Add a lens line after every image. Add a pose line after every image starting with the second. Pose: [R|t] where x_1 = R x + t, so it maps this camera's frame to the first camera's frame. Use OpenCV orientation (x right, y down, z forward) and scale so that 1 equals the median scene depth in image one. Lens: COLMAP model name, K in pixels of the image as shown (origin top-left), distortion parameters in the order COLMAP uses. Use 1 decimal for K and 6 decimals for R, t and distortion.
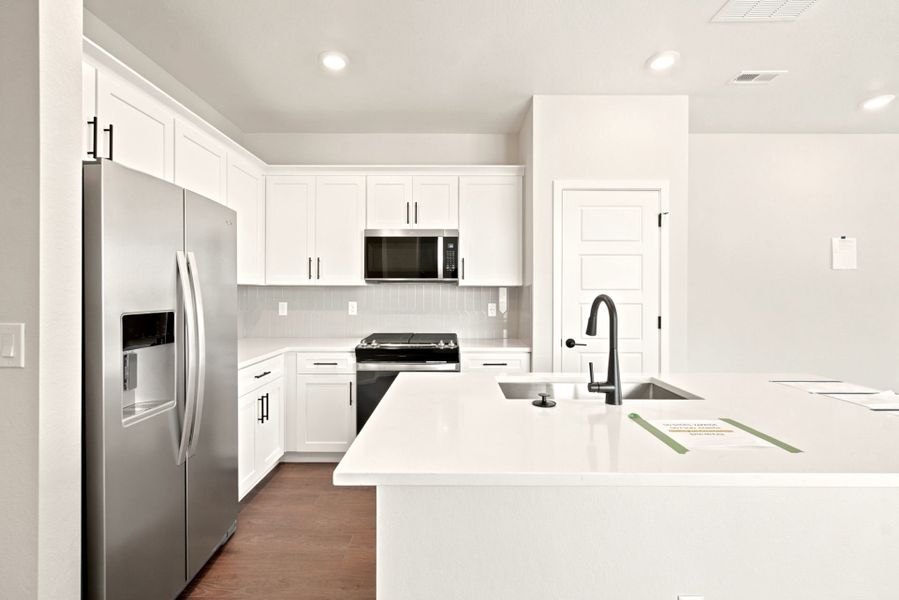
lens RADIAL K [[400.0, 0, 446.6], [0, 400.0, 293.9], [0, 0, 1]] dist [0.003571, -0.000119]
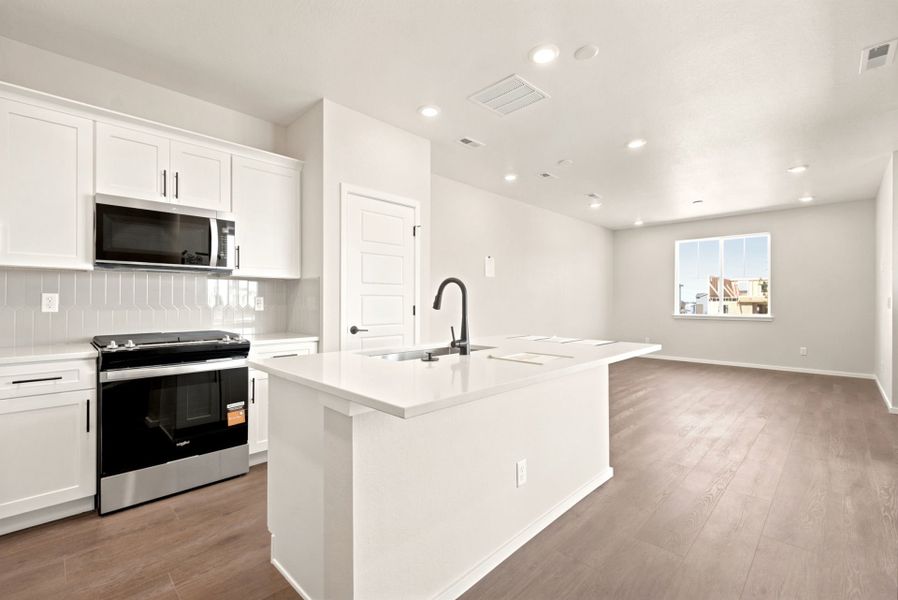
lens RADIAL K [[399.5, 0, 448.2], [0, 399.5, 299.5], [0, 0, 1]] dist [0.003571, -0.000119]
pose [[0.698363, 0.002769, 0.715738, -0.298287], [-0.000762, 0.999995, -0.003126, 0.038652], [-0.715743, 0.001637, 0.698362, 0.022727]]
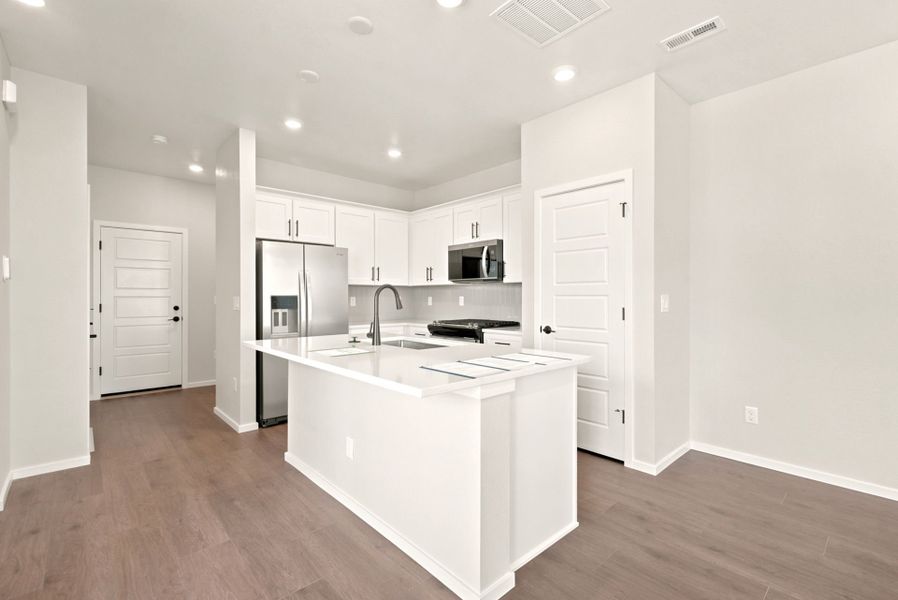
lens RADIAL K [[399.5, 0, 449.8], [0, 399.5, 298.7], [0, 0, 1]] dist [0.003571, -0.000119]
pose [[0.677684, 0.000715, -0.735353, 0.926481], [0.003083, 0.999988, 0.003813, 0.026703], [0.735347, -0.004851, 0.677674, 0.014948]]
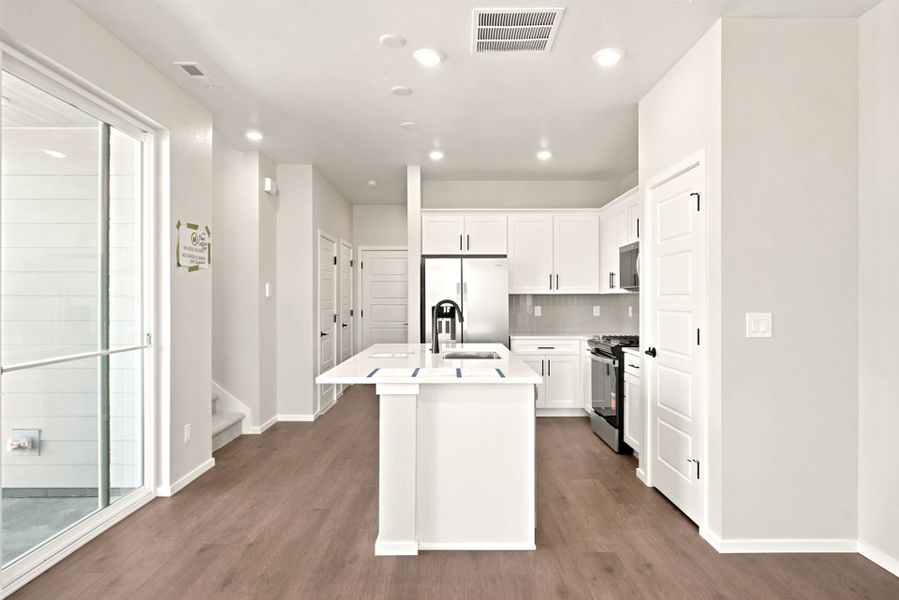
lens RADIAL K [[504.5, 0, 450.9], [0, 504.5, 302.0], [0, 0, 1]] dist [-0.007589, -0.001745]
pose [[0.011731, 0.002680, -0.999928, 1.416299], [0.002313, 0.999994, 0.002707, 0.000747], [0.999929, -0.002344, 0.011725, 0.493771]]
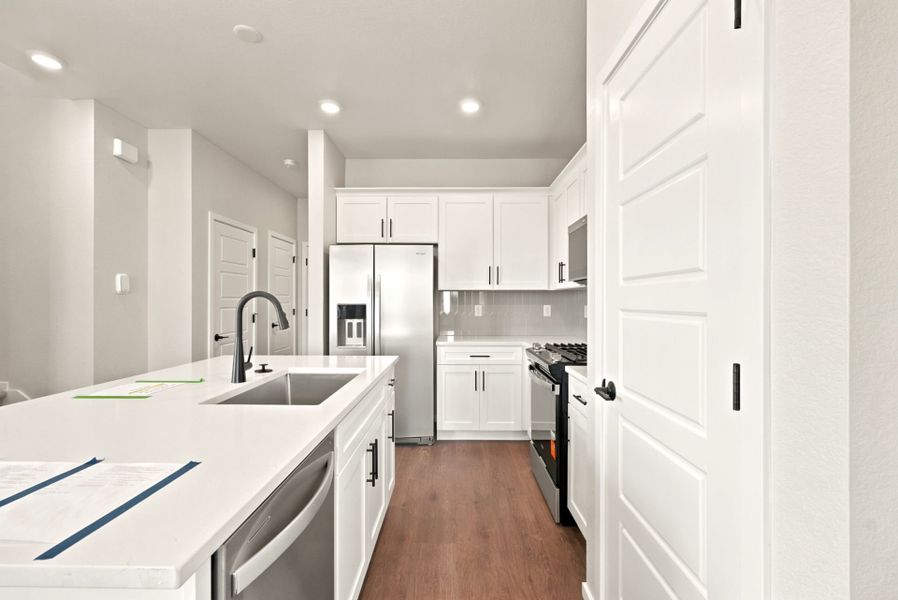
lens RADIAL K [[399.5, 0, 447.4], [0, 399.5, 300.9], [0, 0, 1]] dist [0.003571, -0.000119]
pose [[-0.005417, -0.002296, -0.999983, 0.770271], [-0.000395, 0.999997, -0.002294, 0.013336], [0.999985, 0.000383, -0.005418, 0.768463]]
